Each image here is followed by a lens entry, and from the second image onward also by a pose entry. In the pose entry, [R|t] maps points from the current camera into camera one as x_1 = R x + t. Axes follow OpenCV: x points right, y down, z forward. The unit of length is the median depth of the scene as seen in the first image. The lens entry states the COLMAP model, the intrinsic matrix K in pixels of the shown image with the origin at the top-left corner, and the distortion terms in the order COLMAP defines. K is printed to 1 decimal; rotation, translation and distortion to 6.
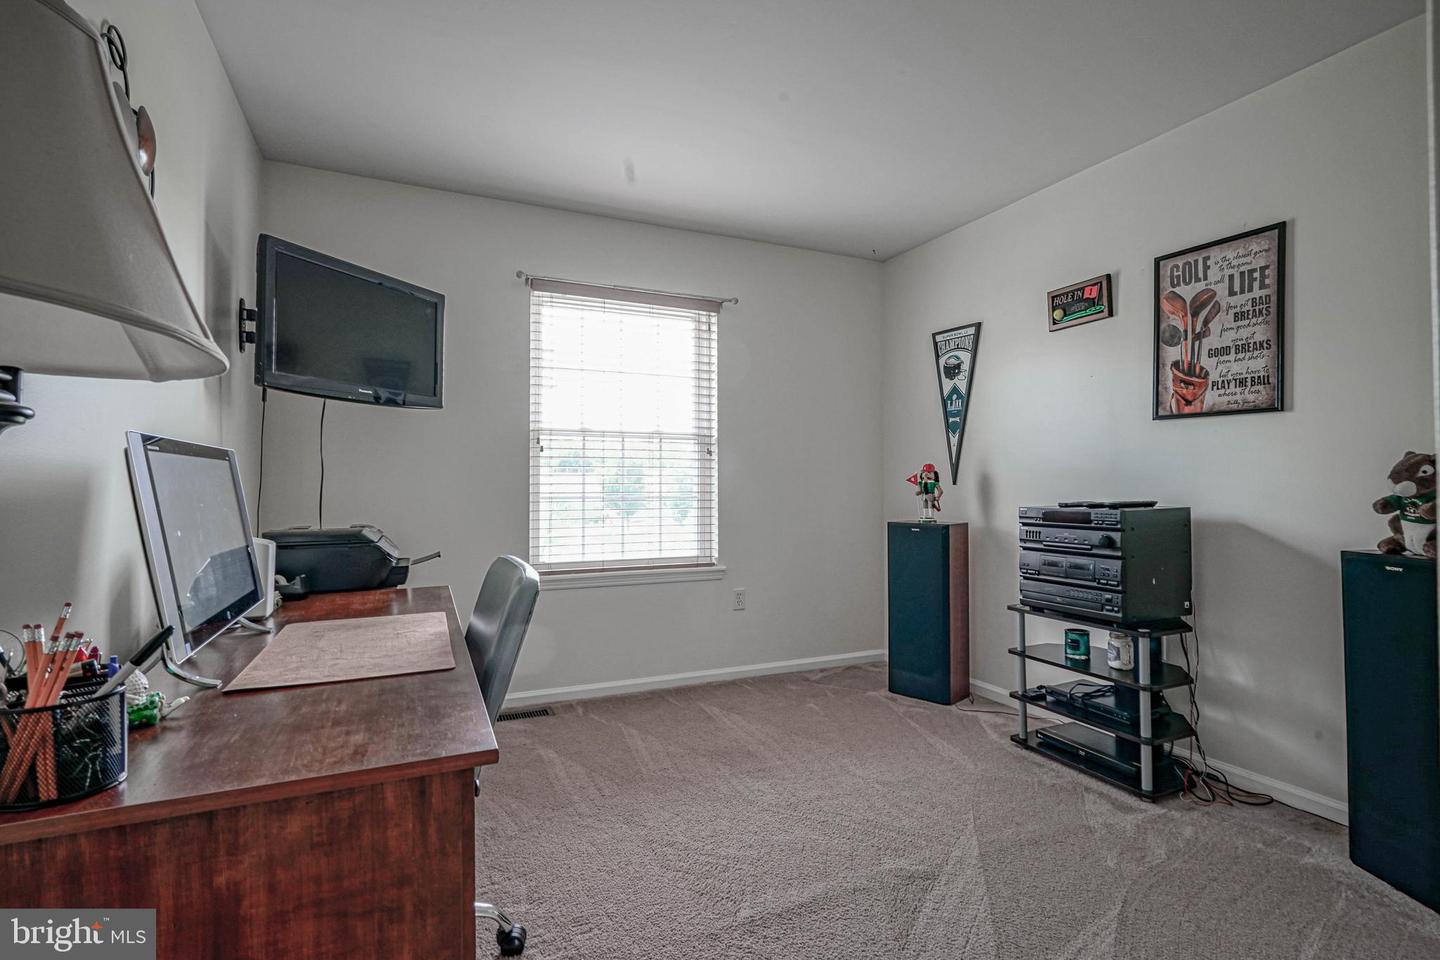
lens RADIAL K [[698.0, 0, 721.2], [0, 698.0, 477.9], [0, 0, 1]] dist [0.000024, -0.000034]
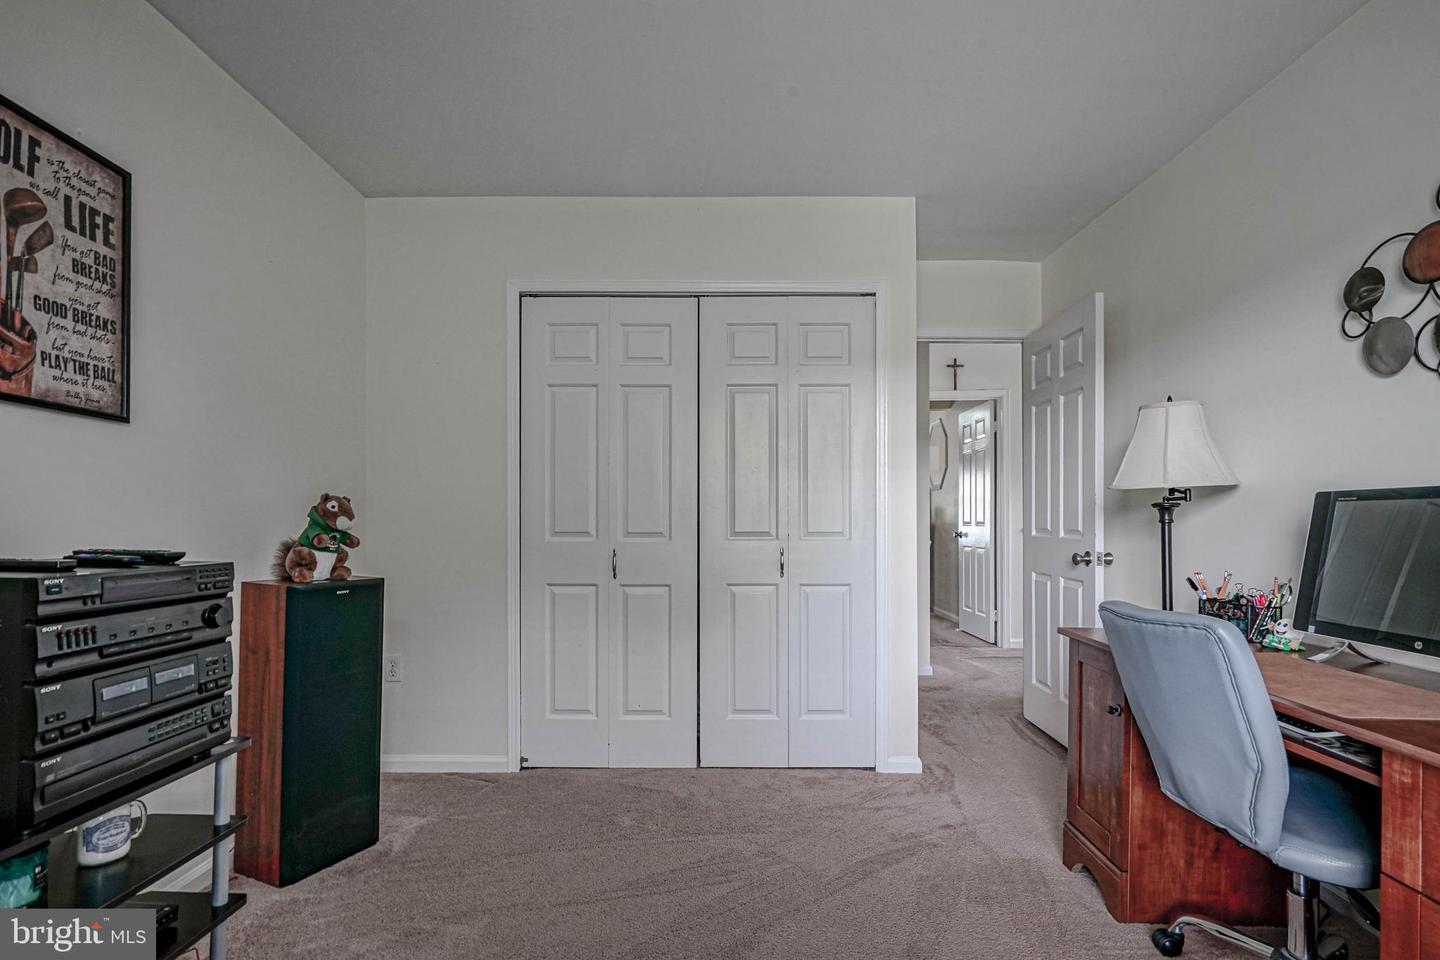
lens RADIAL K [[698.0, 0, 732.0], [0, 698.0, 519.3], [0, 0, 1]] dist [0.000024, -0.000034]
pose [[-0.910219, 0.000556, 0.414126, -0.098056], [-0.004986, 0.999912, -0.012302, 0.013306], [-0.414096, -0.013262, -0.910137, 1.344708]]
